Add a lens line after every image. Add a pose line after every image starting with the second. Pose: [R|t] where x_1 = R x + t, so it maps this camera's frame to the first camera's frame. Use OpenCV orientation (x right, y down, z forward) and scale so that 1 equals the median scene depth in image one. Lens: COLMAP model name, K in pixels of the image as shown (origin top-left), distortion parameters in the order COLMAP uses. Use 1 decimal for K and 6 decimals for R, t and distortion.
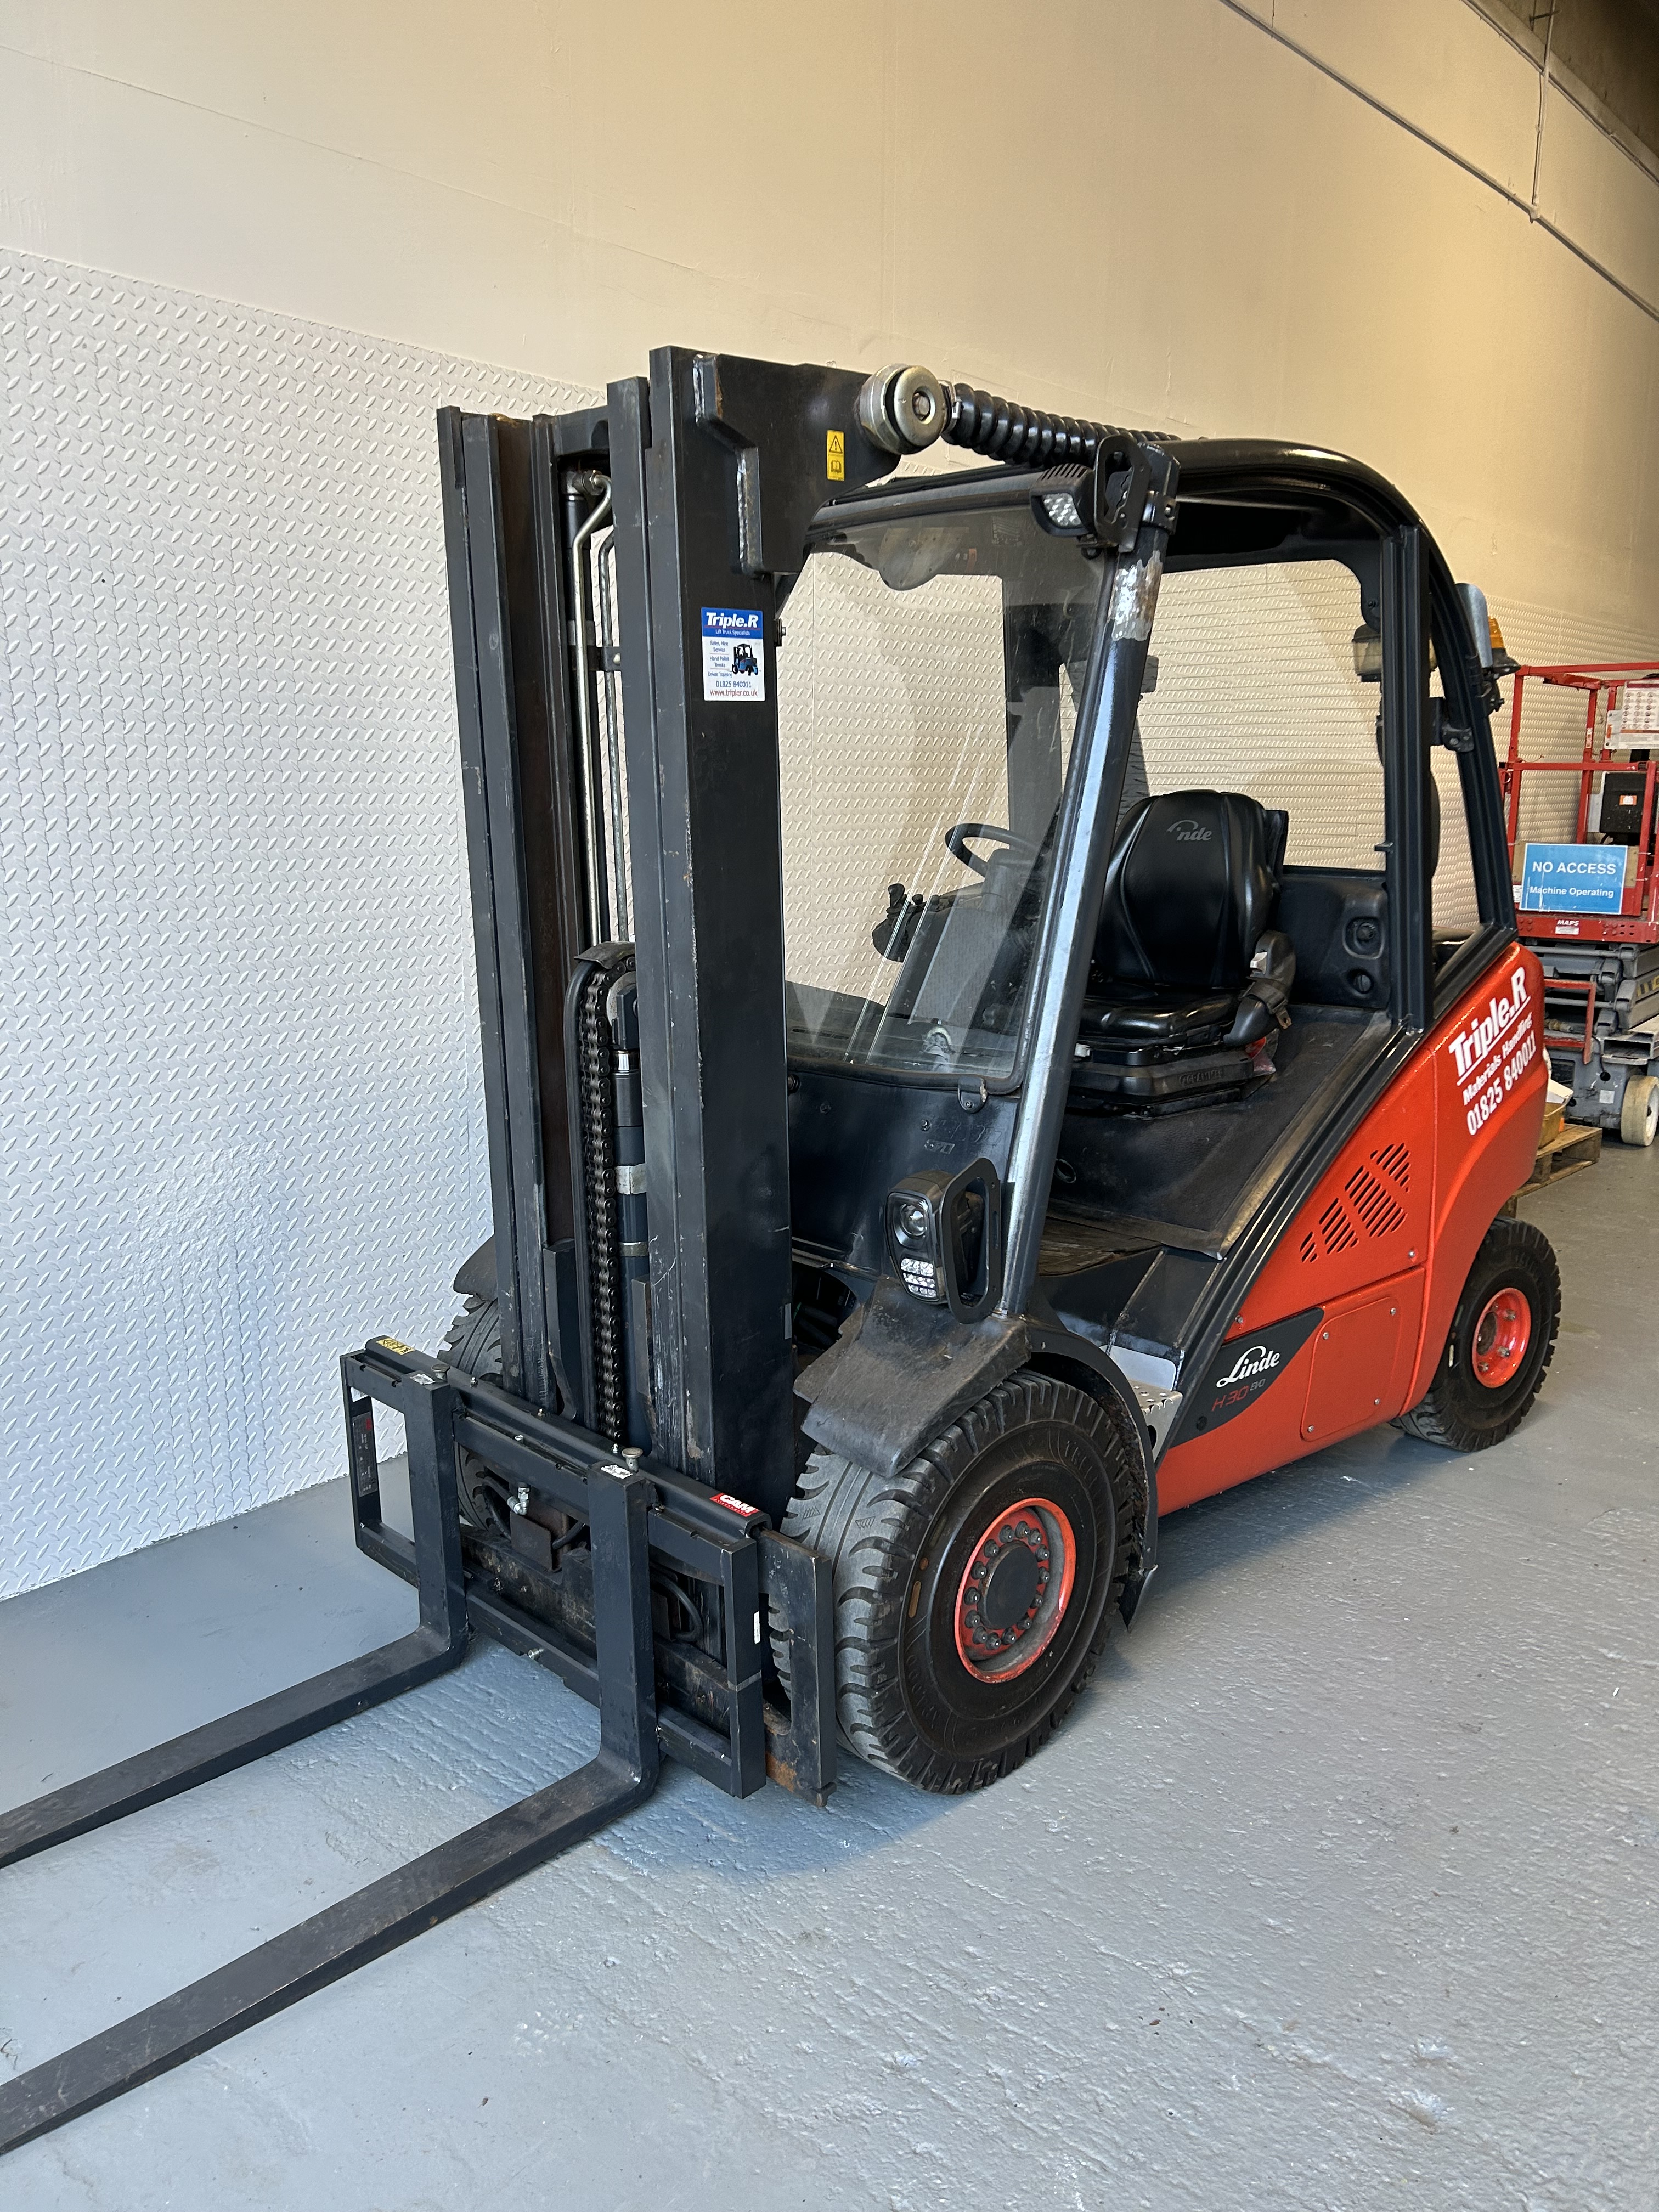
lens RADIAL K [[1628.4, 0, 829.5], [0, 1628.4, 1106.0], [0, 0, 1]] dist [0.045004, -0.071581]
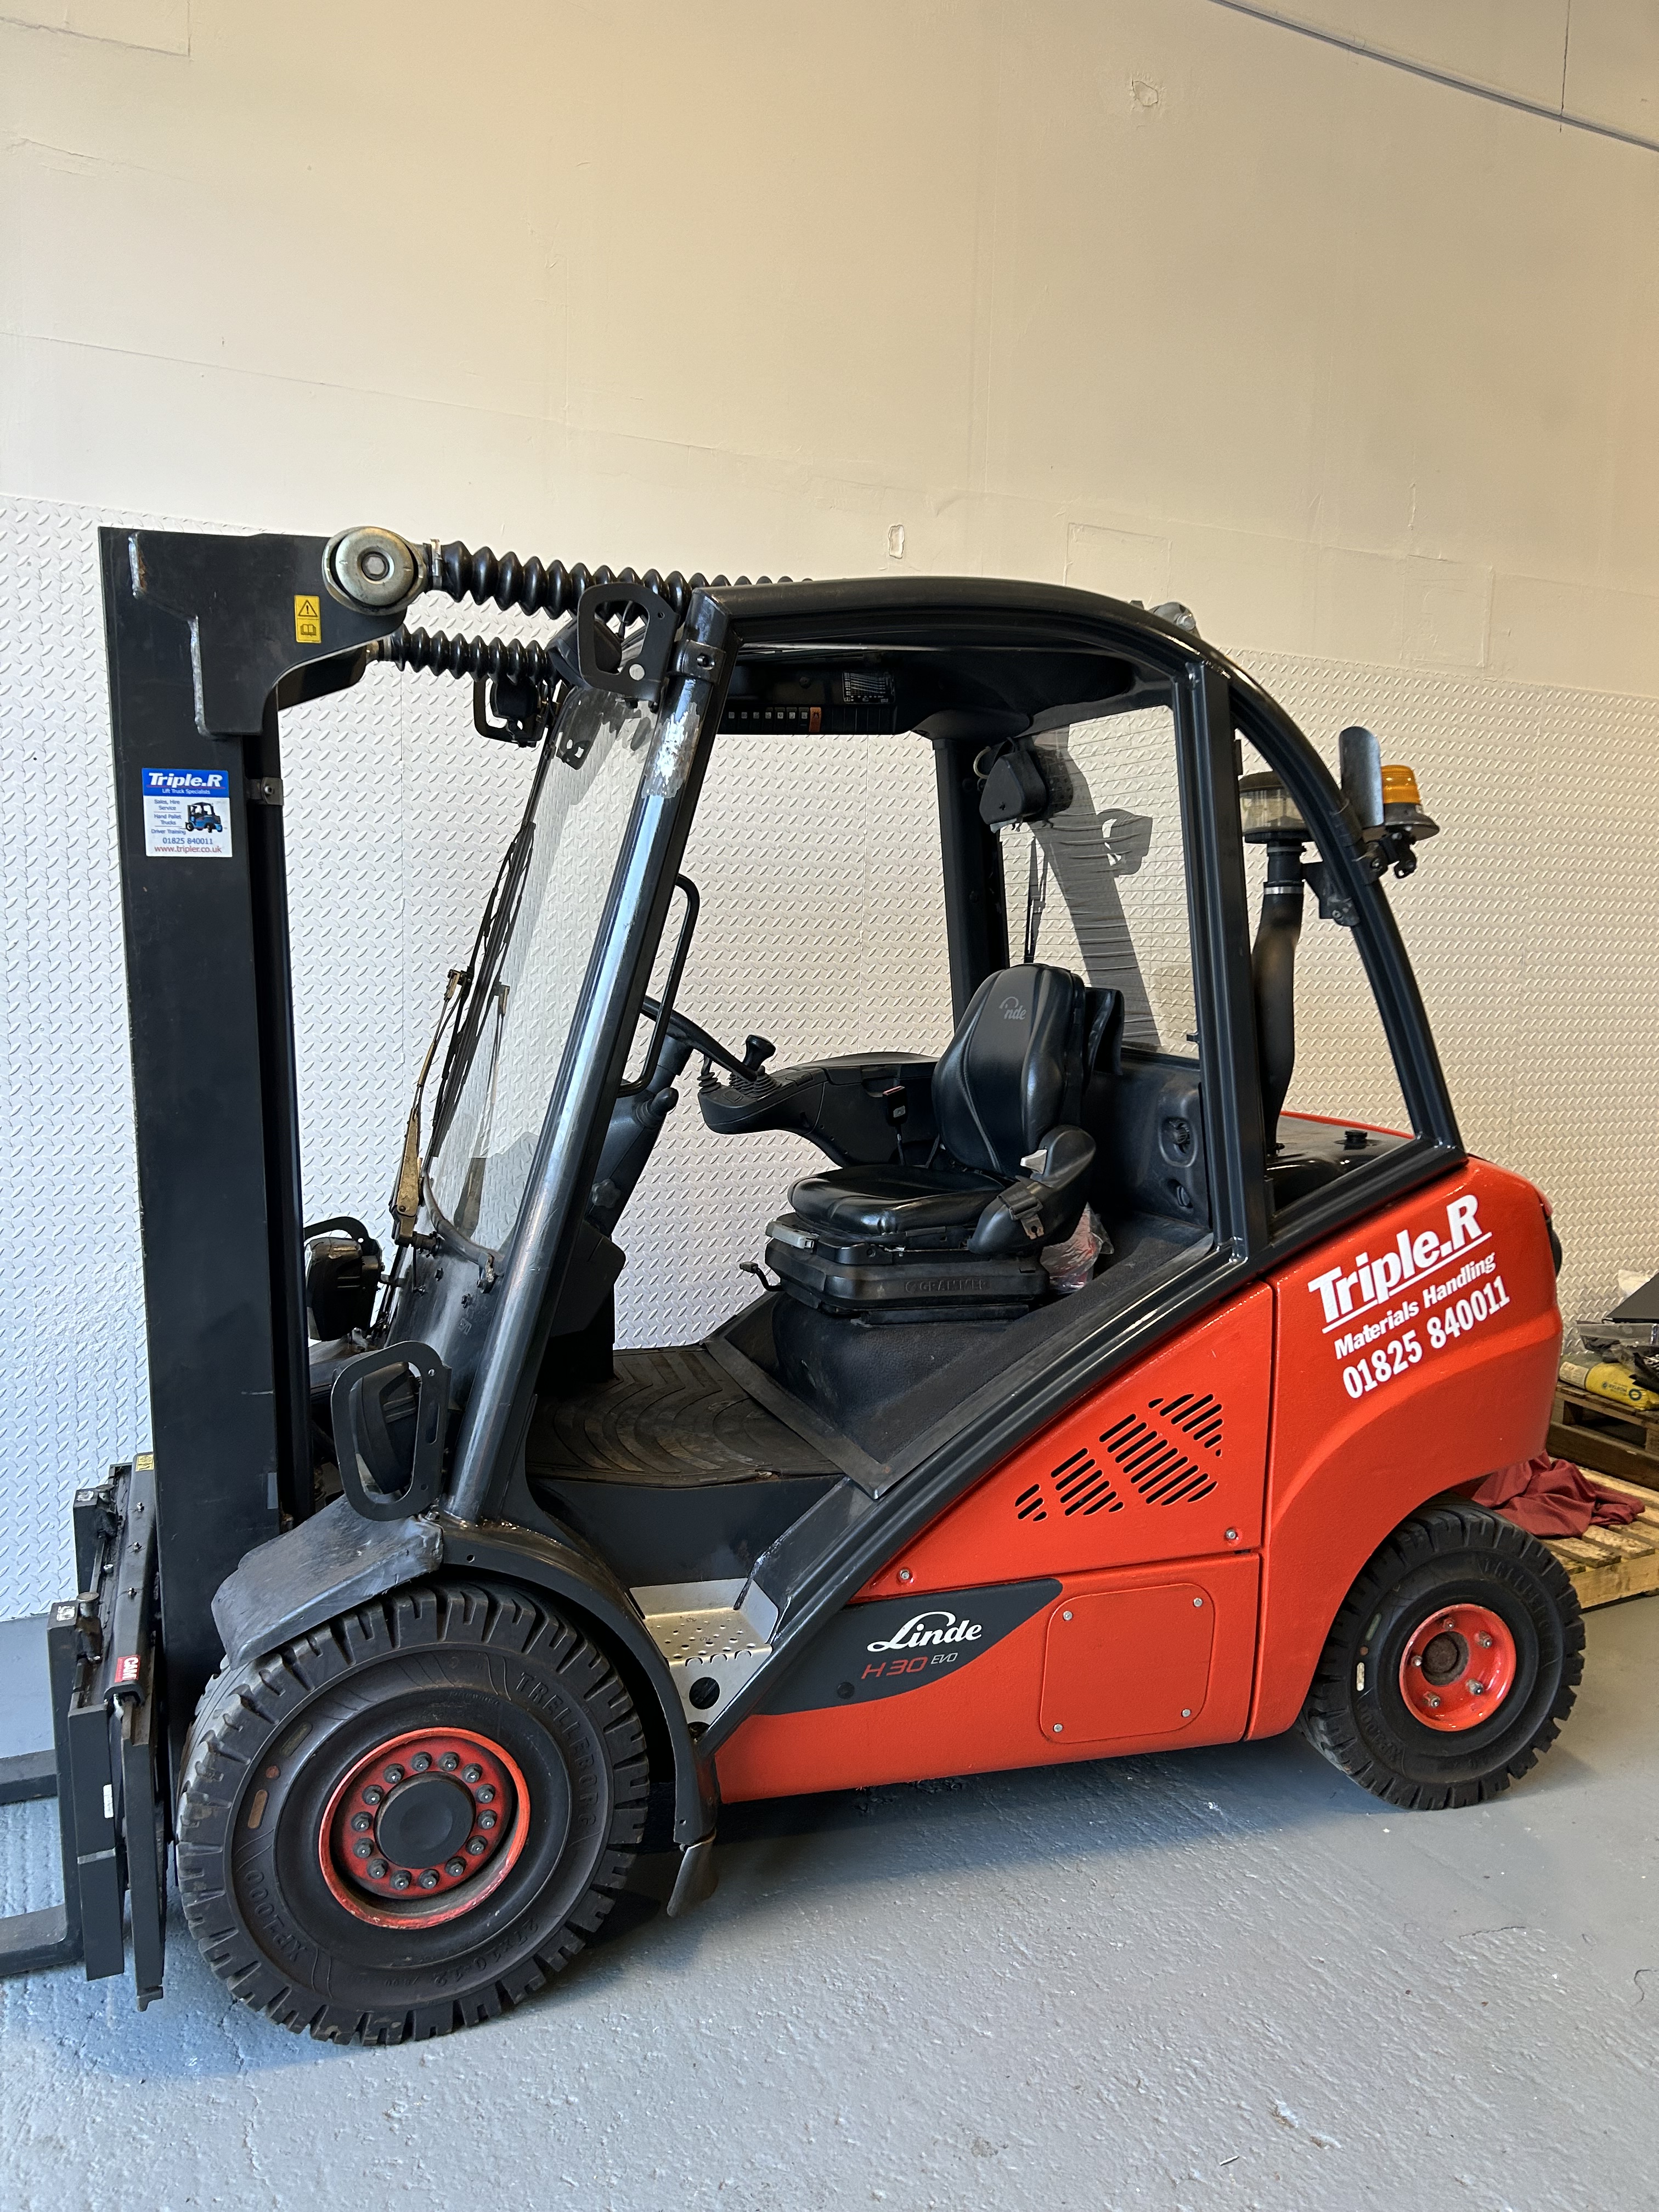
lens RADIAL K [[1628.4, 0, 829.5], [0, 1628.4, 1106.0], [0, 0, 1]] dist [0.045004, -0.071581]
pose [[0.918836, 0.061168, -0.389870, 0.519629], [-0.099717, 0.991843, -0.079397, -0.039205], [0.381833, 0.111830, 0.917441, 0.171882]]
